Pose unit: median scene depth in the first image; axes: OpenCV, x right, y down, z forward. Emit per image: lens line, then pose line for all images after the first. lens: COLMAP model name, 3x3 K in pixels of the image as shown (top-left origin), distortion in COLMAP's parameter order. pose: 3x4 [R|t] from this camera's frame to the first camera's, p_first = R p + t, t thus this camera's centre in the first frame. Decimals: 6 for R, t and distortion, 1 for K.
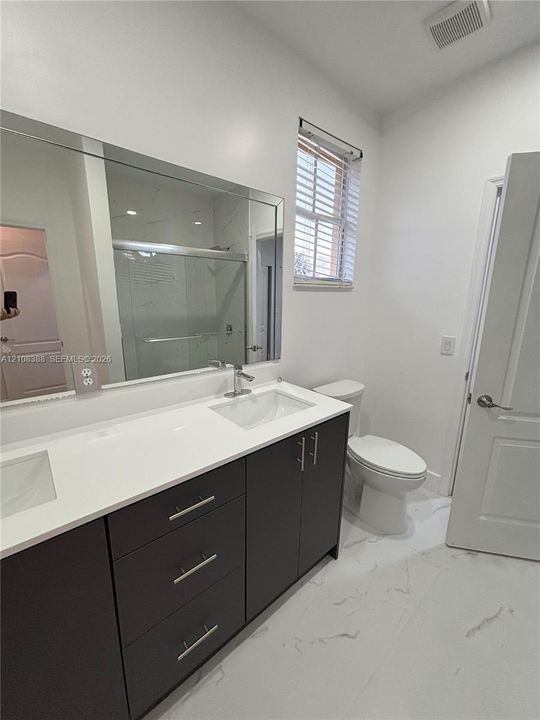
lens RADIAL K [[291.1, 0, 266.6], [0, 291.1, 358.7], [0, 0, 1]] dist [-0.000480, 0.000009]
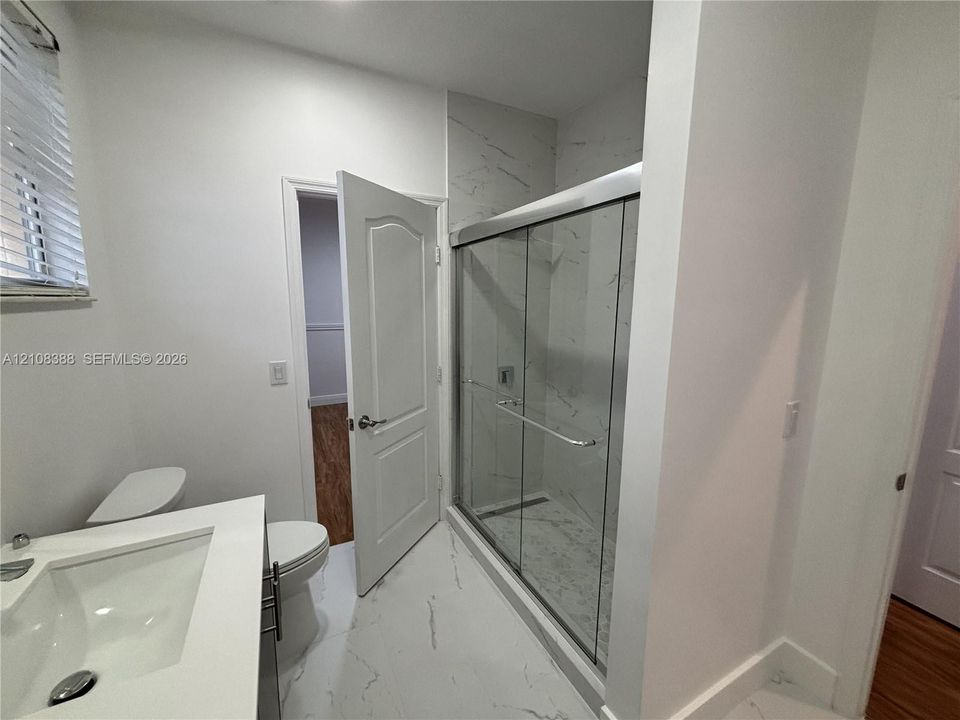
lens RADIAL K [[388.1, 0, 480.0], [0, 388.1, 360.0], [0, 0, 1]] dist [-0.000480, 0.000009]
pose [[0.210142, -0.159593, 0.964557, -0.311443], [0.208056, 0.971288, 0.115379, -0.102828], [-0.955276, 0.176436, 0.237313, 0.270997]]
